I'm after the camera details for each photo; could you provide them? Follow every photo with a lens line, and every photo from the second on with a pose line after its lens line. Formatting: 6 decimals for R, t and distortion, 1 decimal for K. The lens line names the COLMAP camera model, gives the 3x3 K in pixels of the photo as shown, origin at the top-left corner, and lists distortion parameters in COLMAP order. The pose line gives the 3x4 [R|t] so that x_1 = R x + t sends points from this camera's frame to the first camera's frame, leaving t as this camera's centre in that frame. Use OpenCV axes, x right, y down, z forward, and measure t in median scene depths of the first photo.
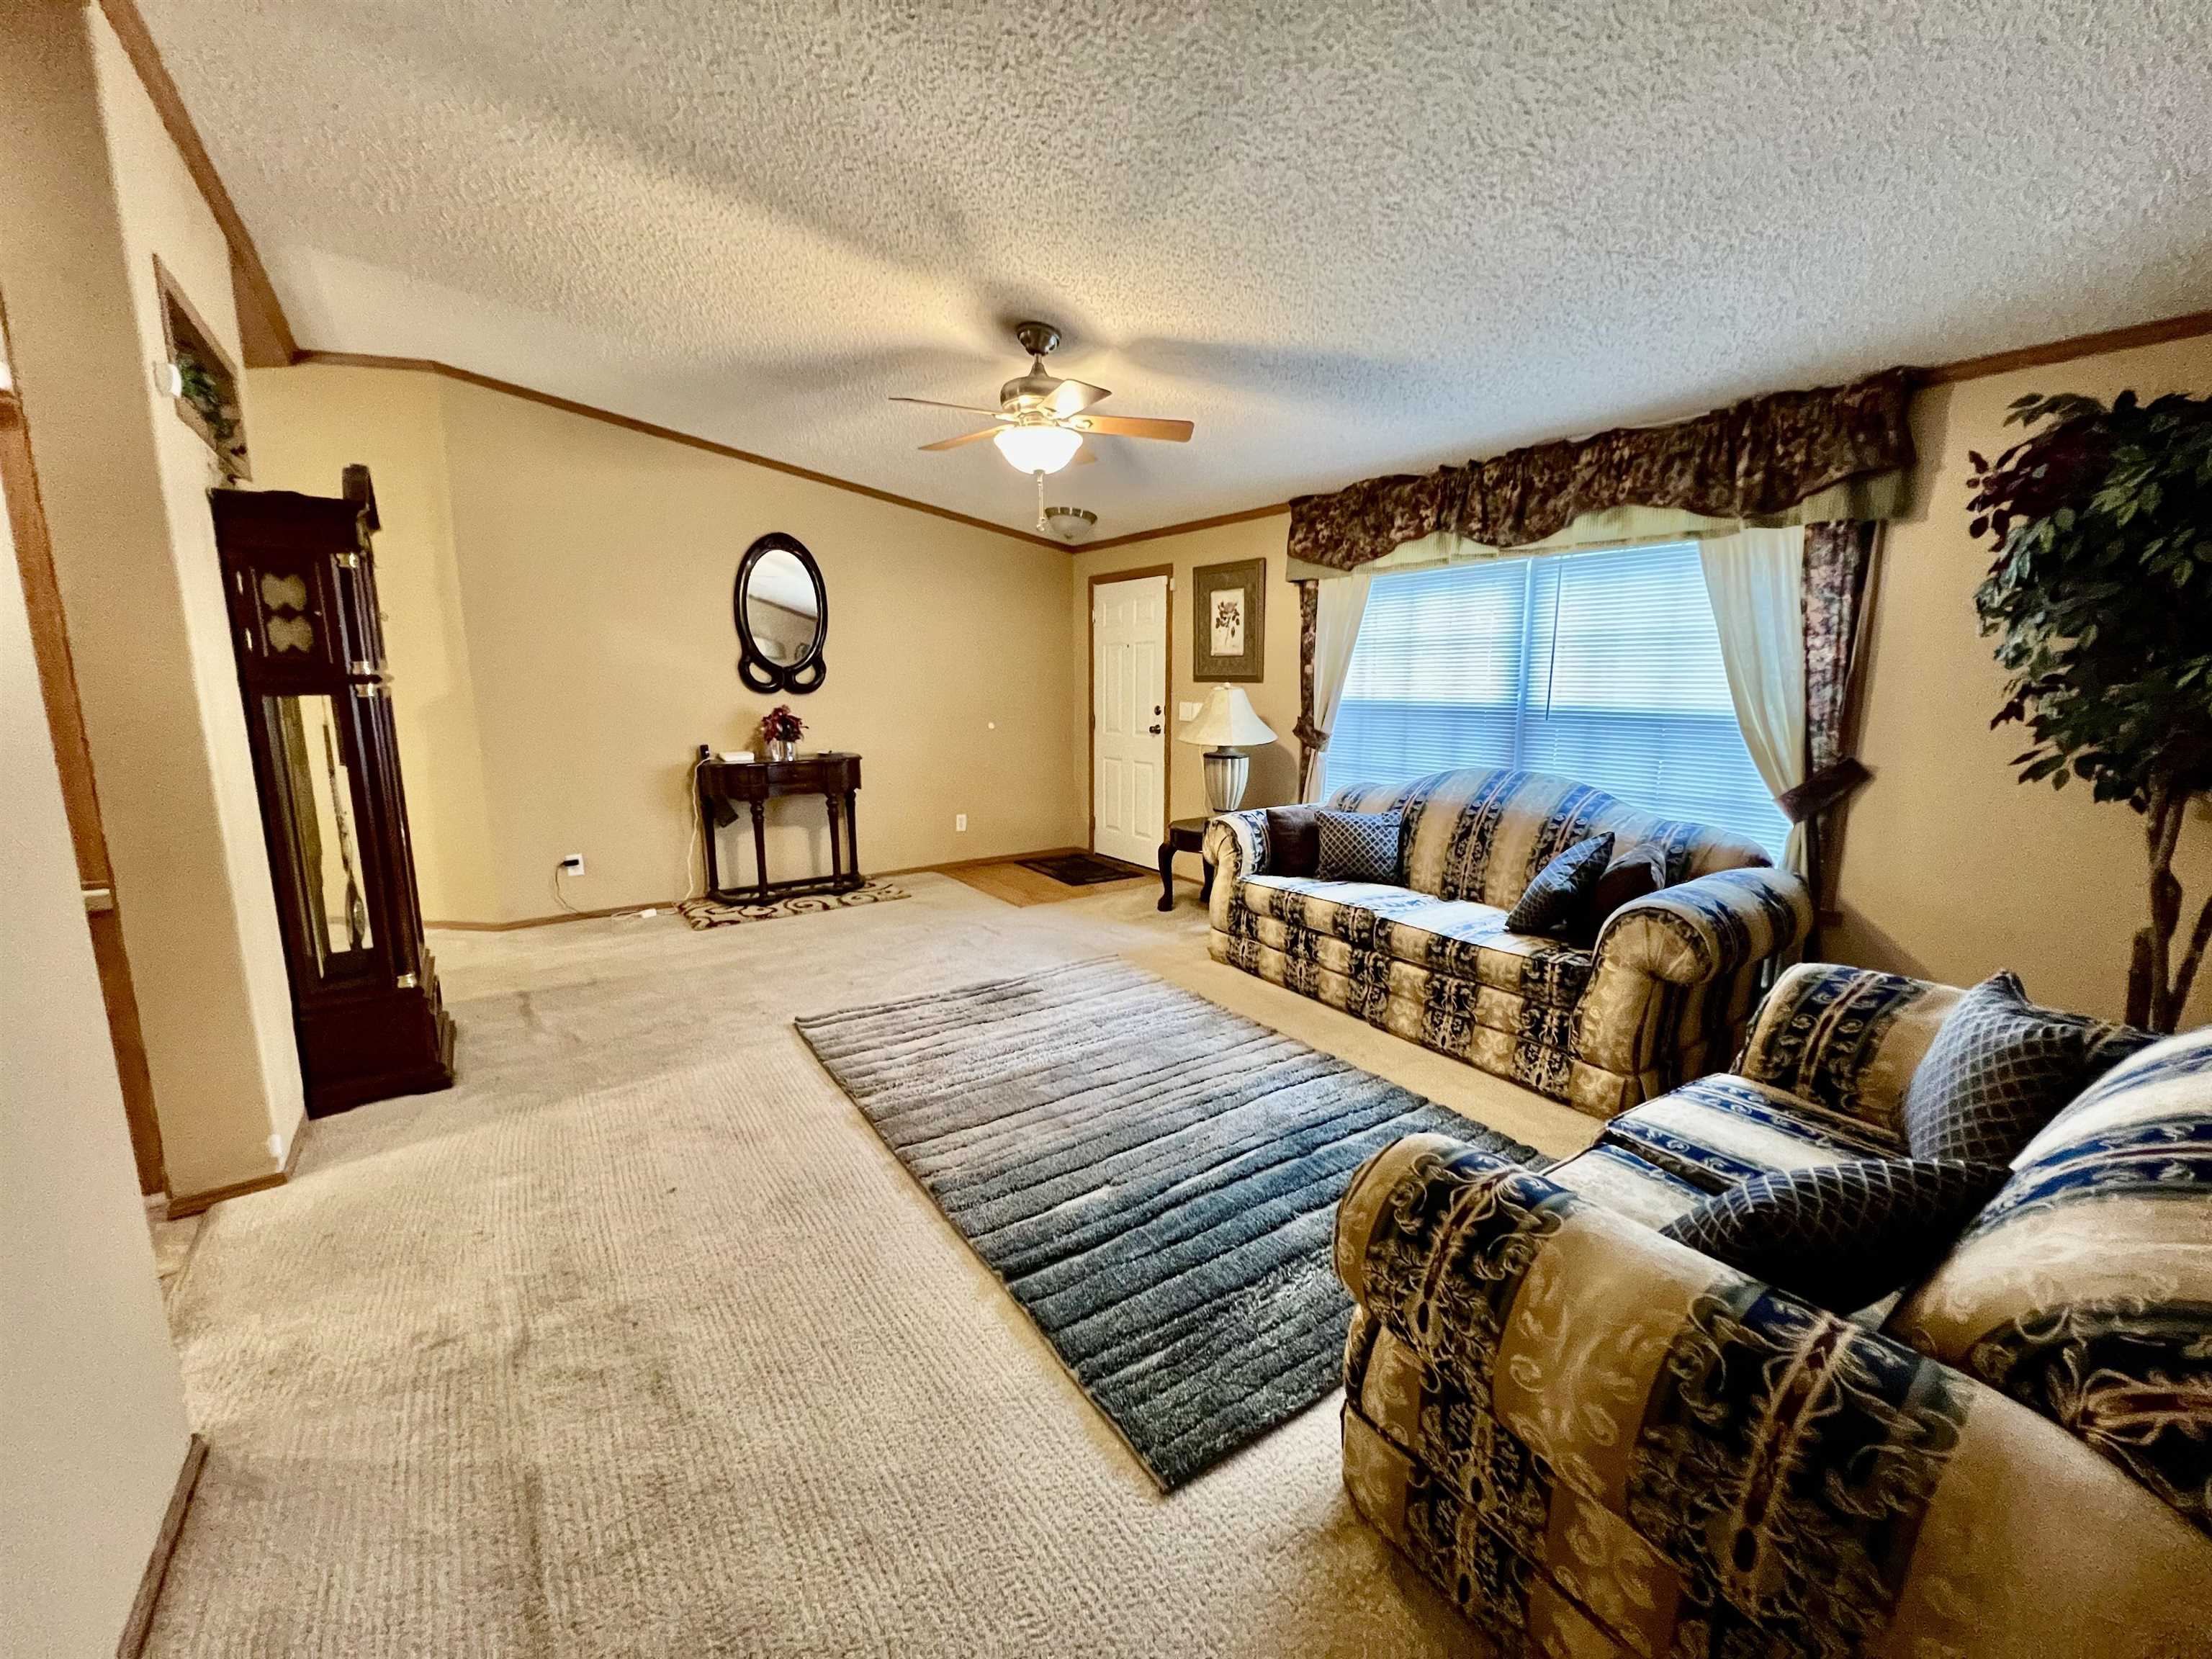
lens RADIAL K [[889.3, 0, 1106.0], [0, 889.3, 829.5], [0, 0, 1]] dist [-0.001125, -0.000179]
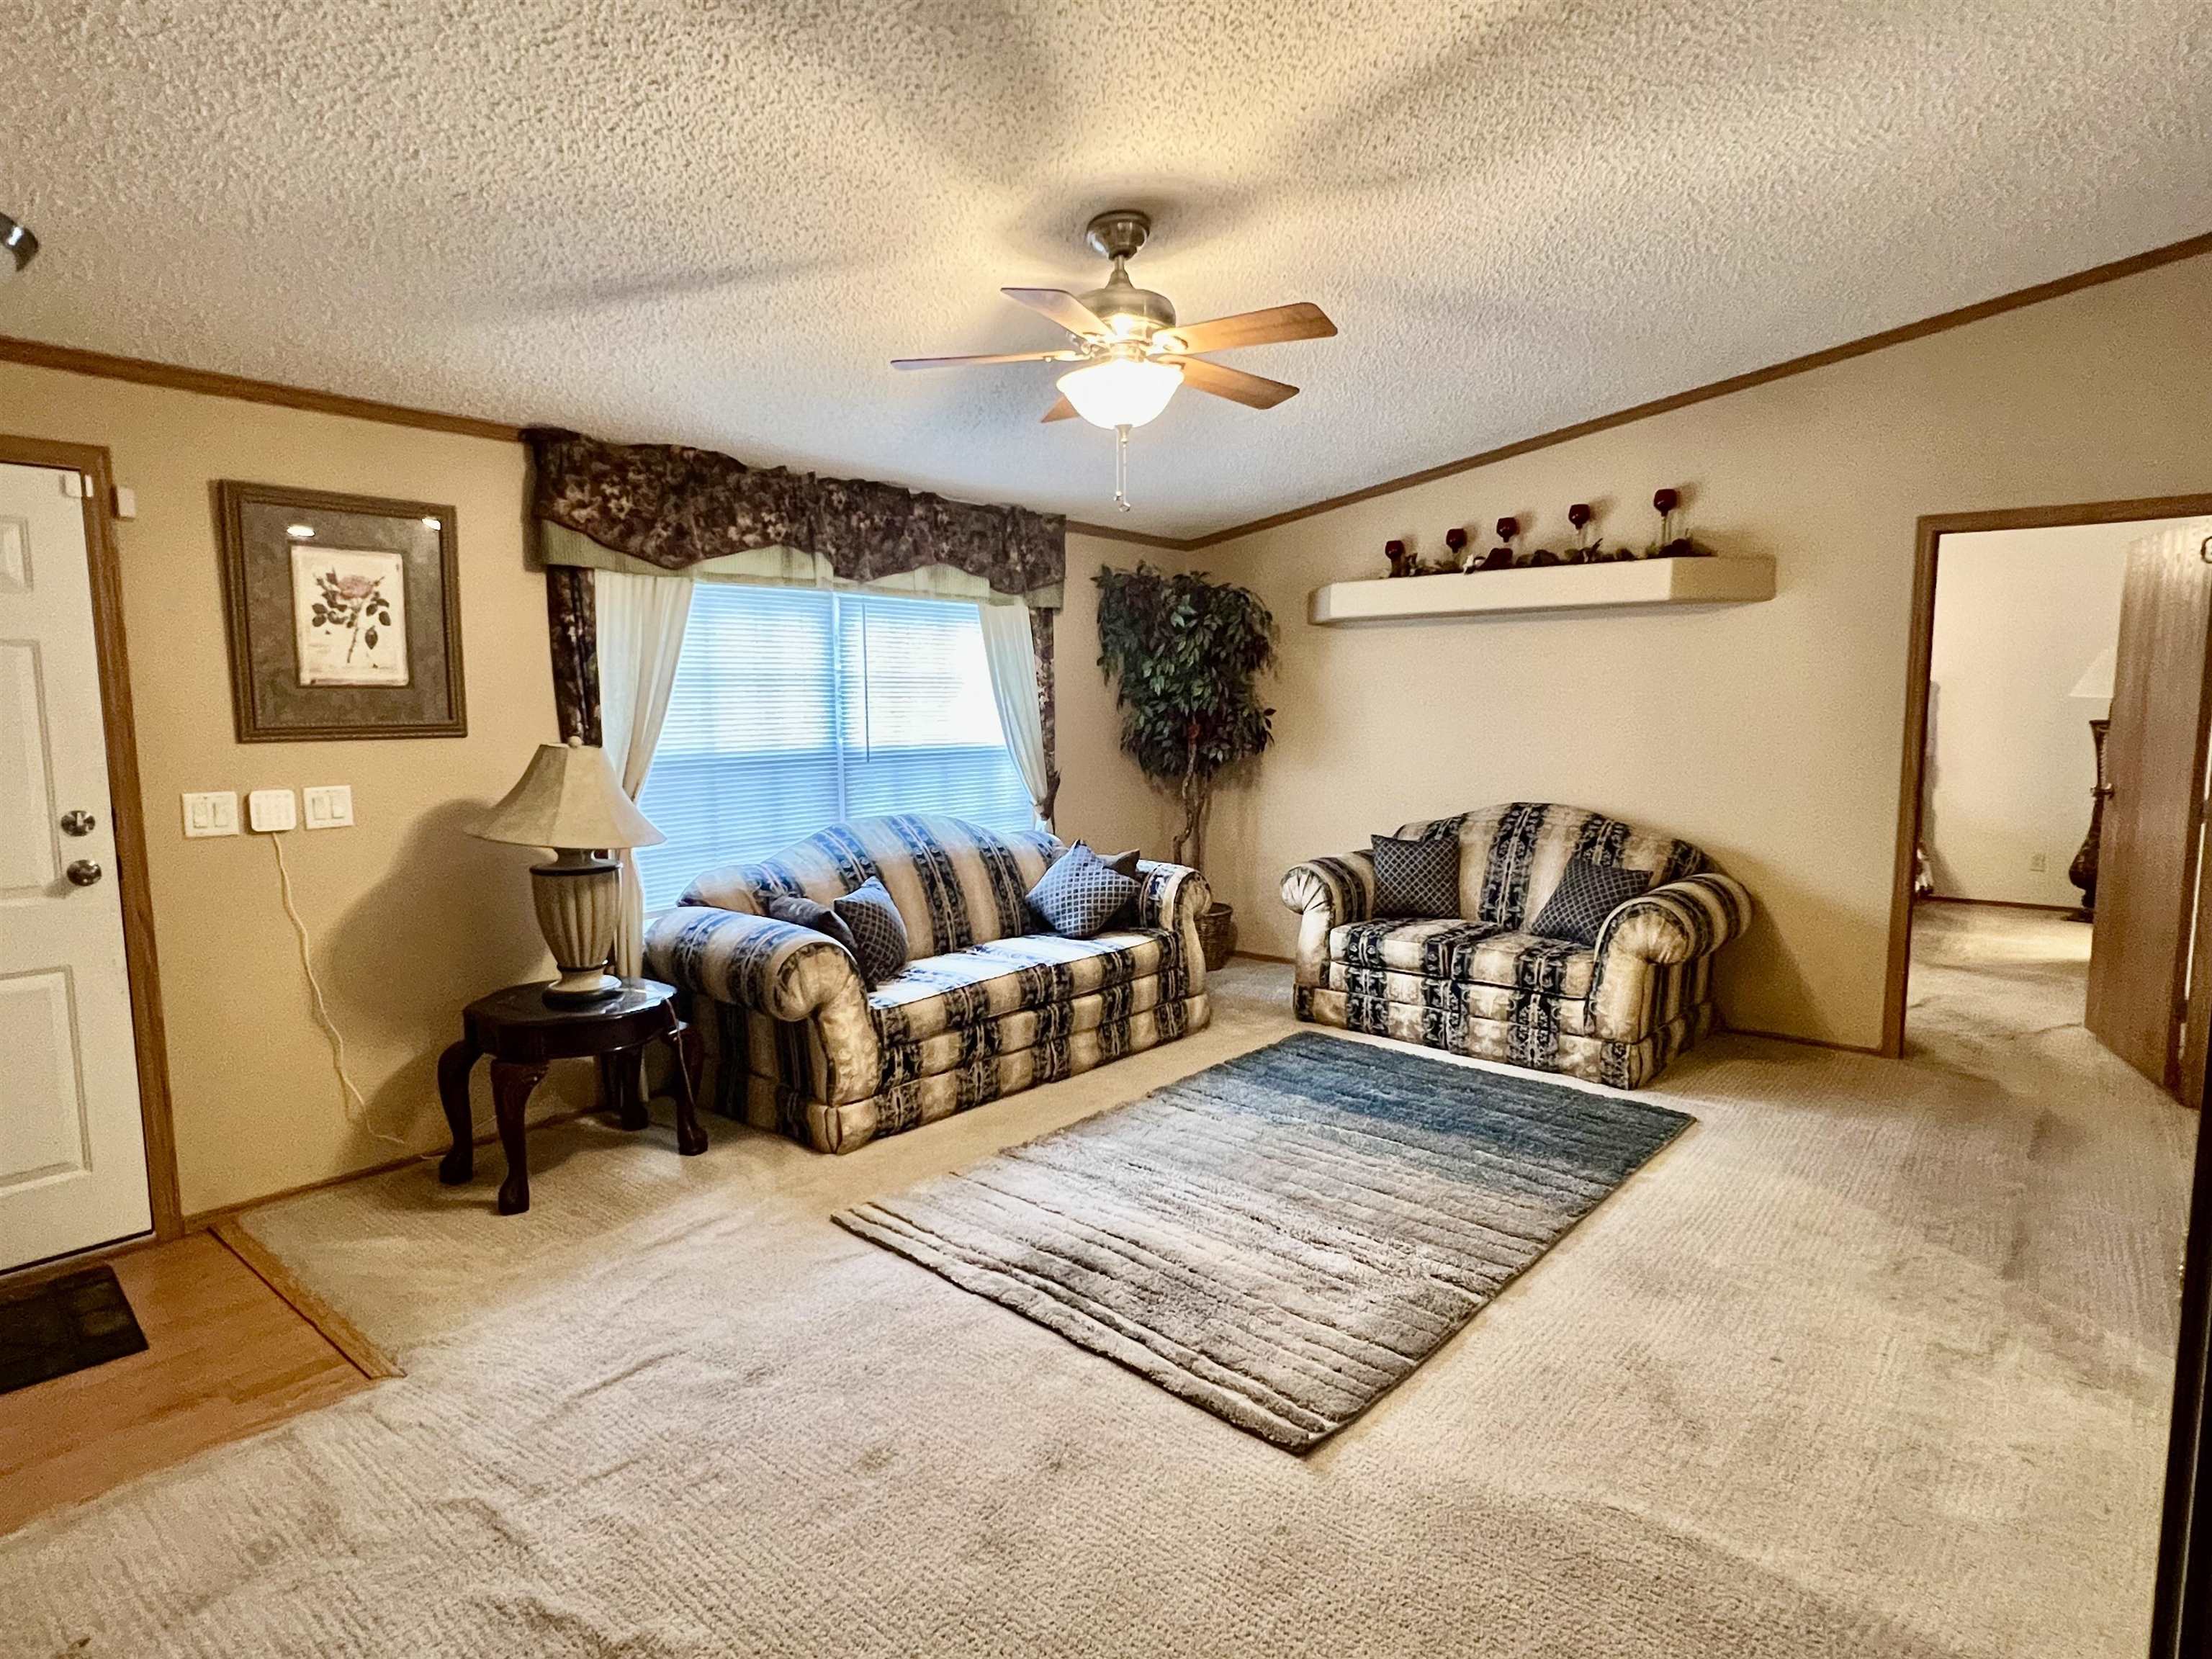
lens RADIAL K [[1177.6, 0, 1106.0], [0, 1177.6, 829.5], [0, 0, 1]] dist [0.004465, 0.000741]
pose [[-0.255664, -0.102268, 0.961341, -0.762030], [0.173182, 0.973460, 0.149614, -0.187400], [-0.951128, 0.204738, -0.231167, 1.006462]]
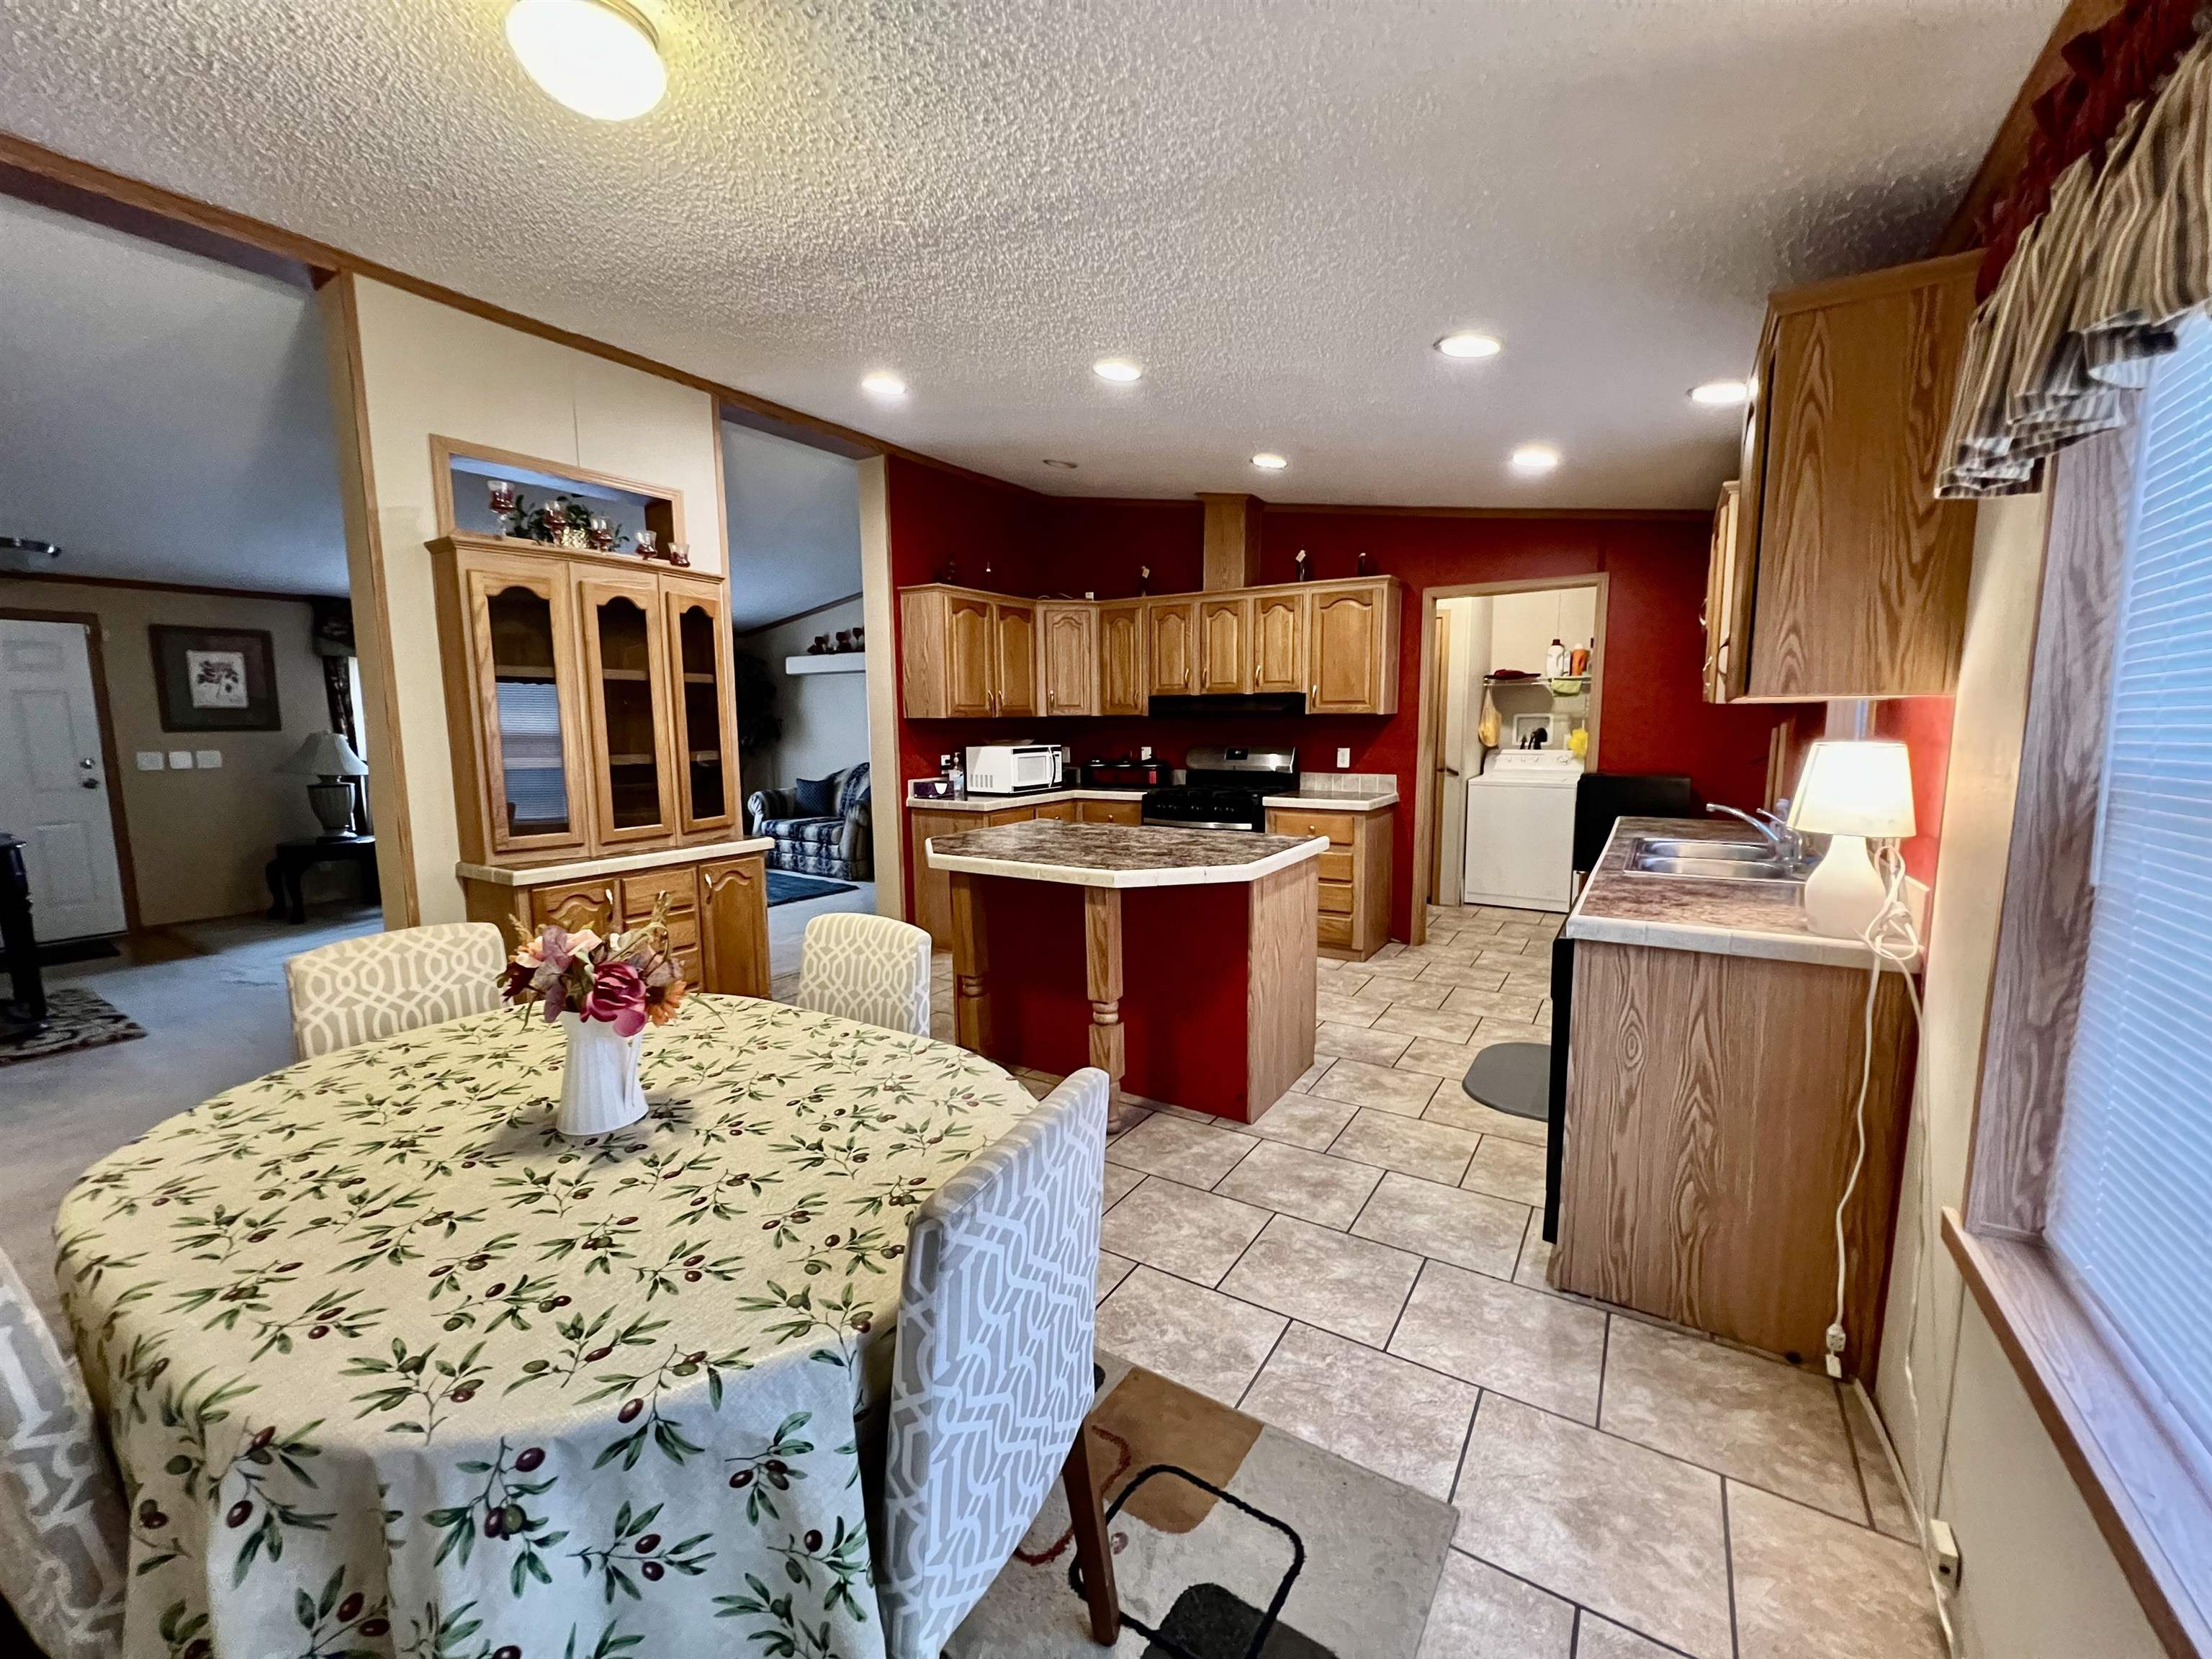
lens RADIAL K [[884.3, 0, 1106.0], [0, 884.3, 829.5], [0, 0, 1]] dist [0.000284, -0.000092]
pose [[-0.377407, -0.112432, 0.919197, -1.756794], [0.169929, 0.967339, 0.188091, -0.084248], [-0.910323, 0.227186, -0.345976, 0.505983]]
